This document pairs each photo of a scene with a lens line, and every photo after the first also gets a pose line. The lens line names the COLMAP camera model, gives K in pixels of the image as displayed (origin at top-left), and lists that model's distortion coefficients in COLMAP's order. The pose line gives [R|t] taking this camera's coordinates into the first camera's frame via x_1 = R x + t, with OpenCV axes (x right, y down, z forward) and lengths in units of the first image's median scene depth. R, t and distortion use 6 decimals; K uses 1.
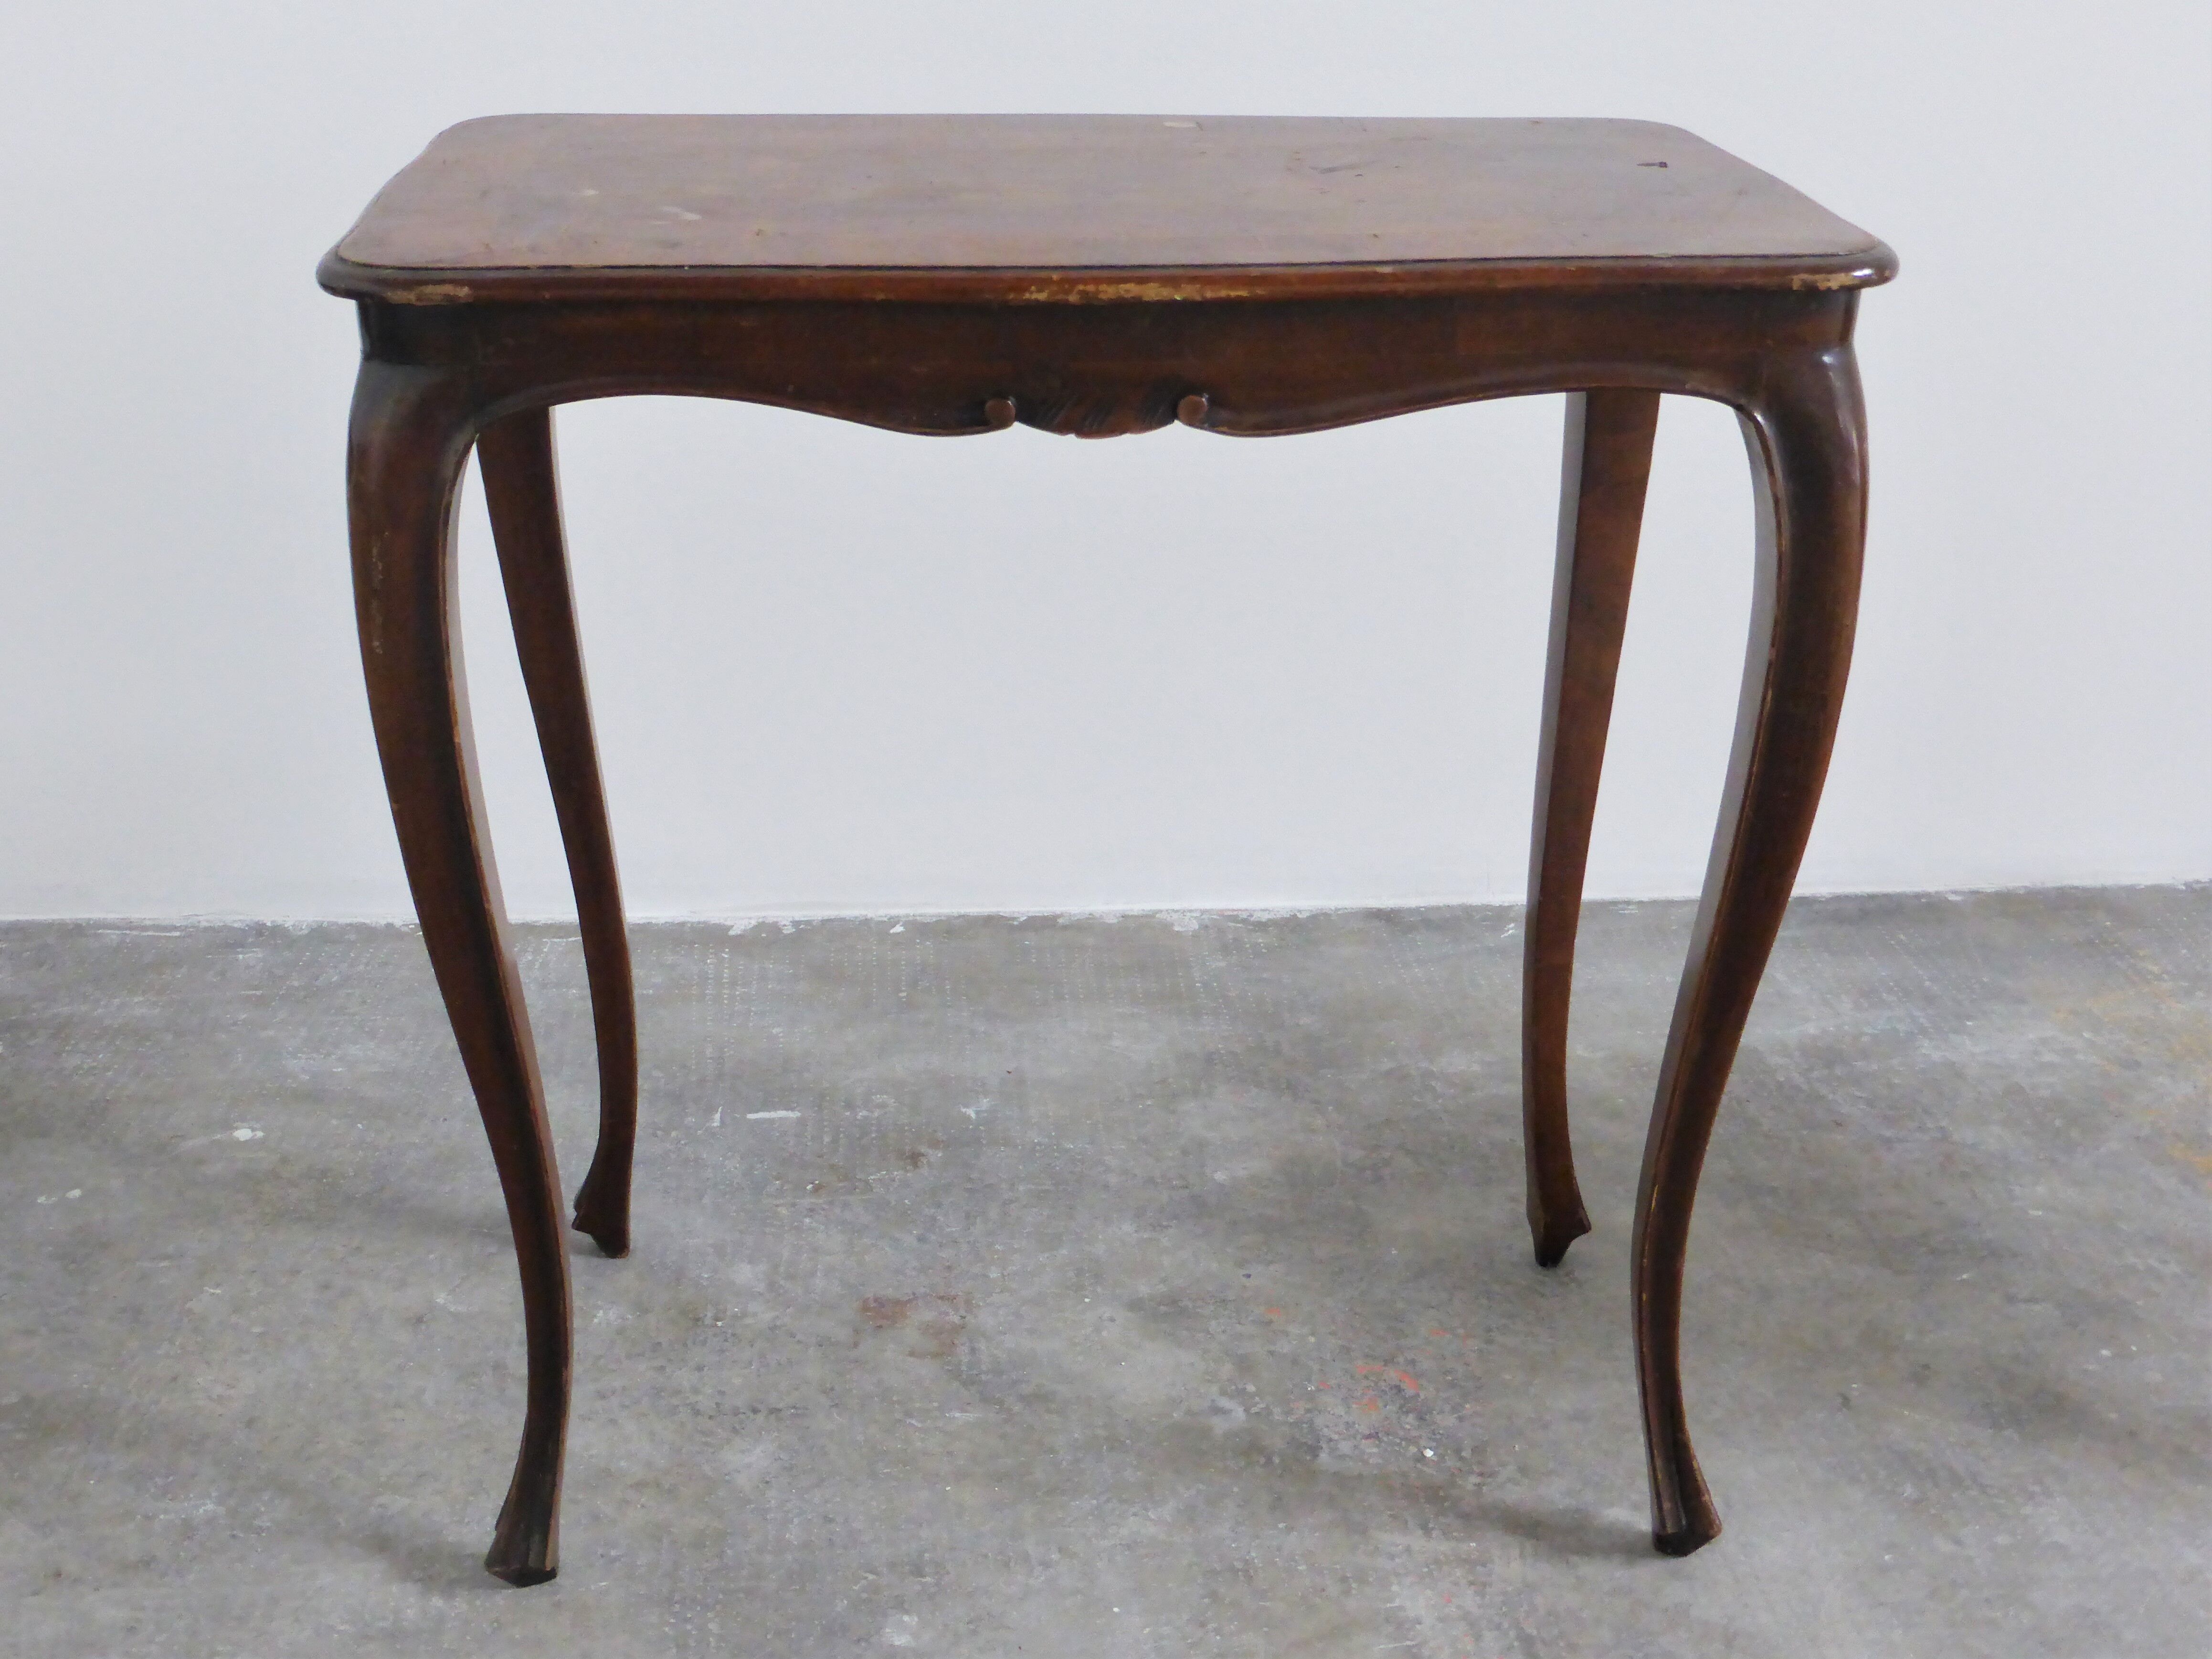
lens RADIAL K [[2793.3, 0, 1067.5], [0, 2793.3, 918.9], [0, 0, 1]] dist [-0.062241, -0.004064]
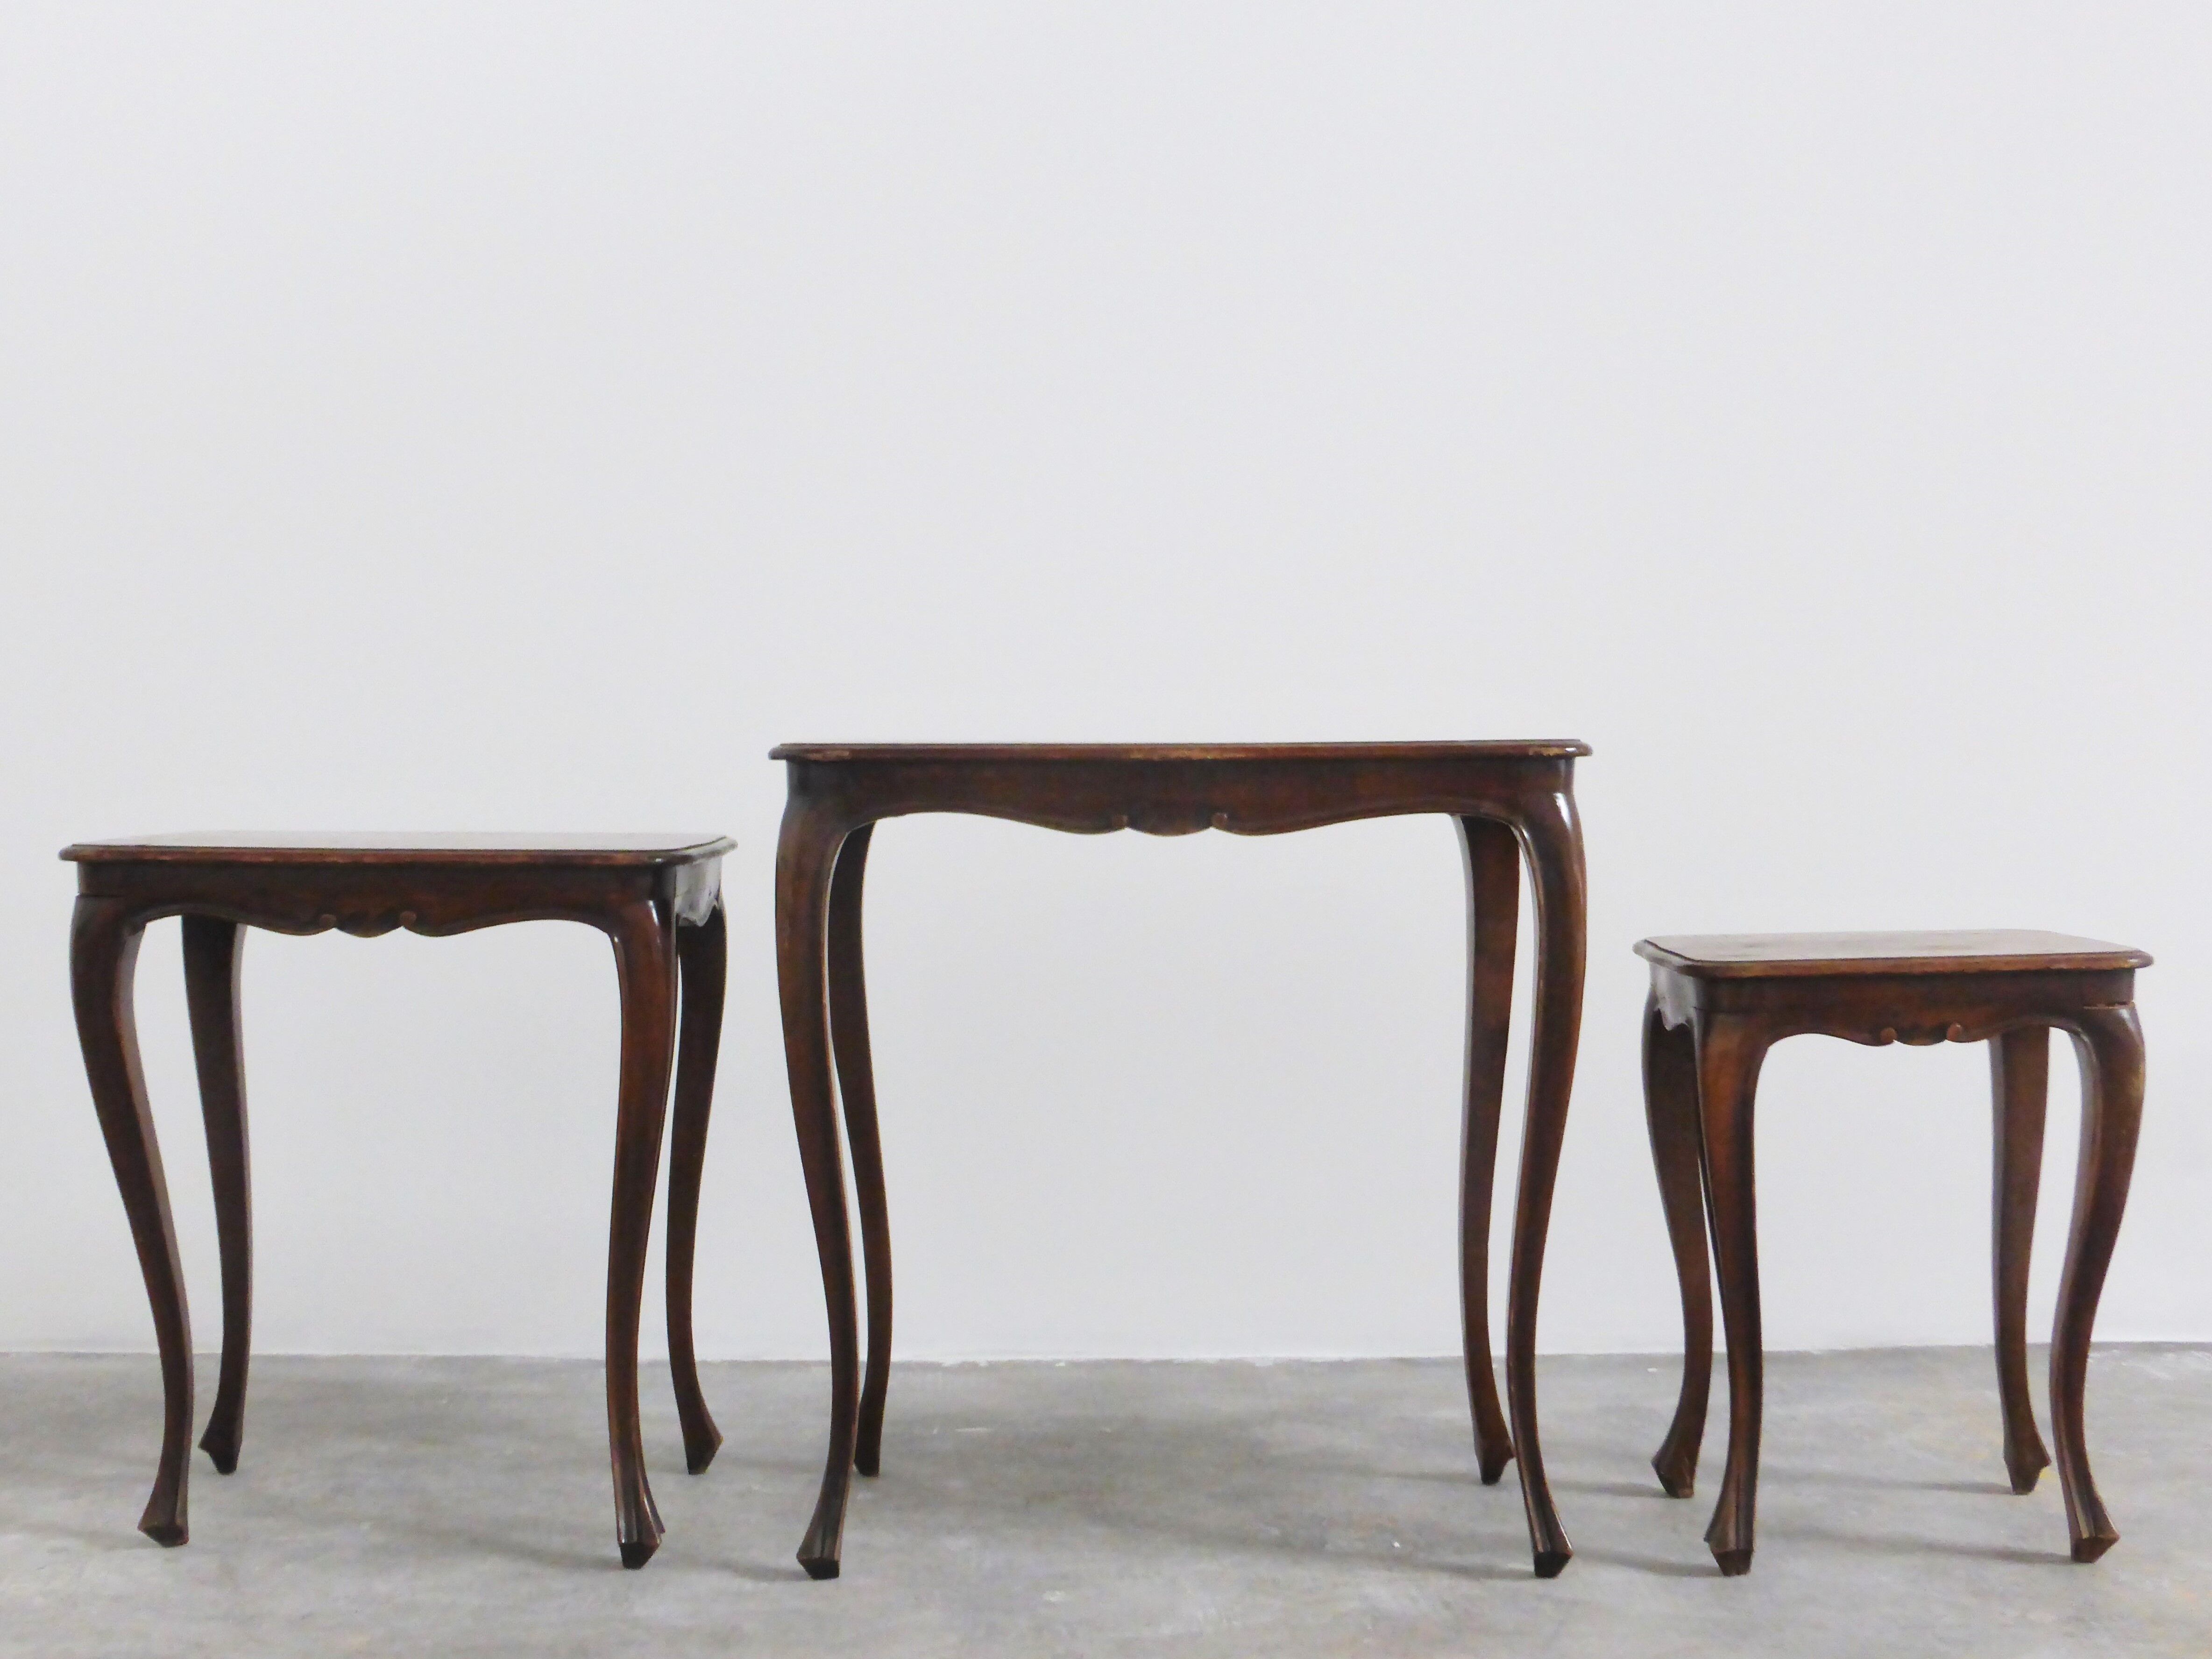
lens RADIAL K [[2577.9, 0, 1108.8], [0, 2577.9, 912.4], [0, 0, 1]] dist [-0.041368, -0.008374]
pose [[0.998989, -0.002514, -0.044884, 0.031725], [-0.012628, 0.942540, -0.333855, 0.306994], [0.043145, 0.334084, 0.941555, -0.424378]]
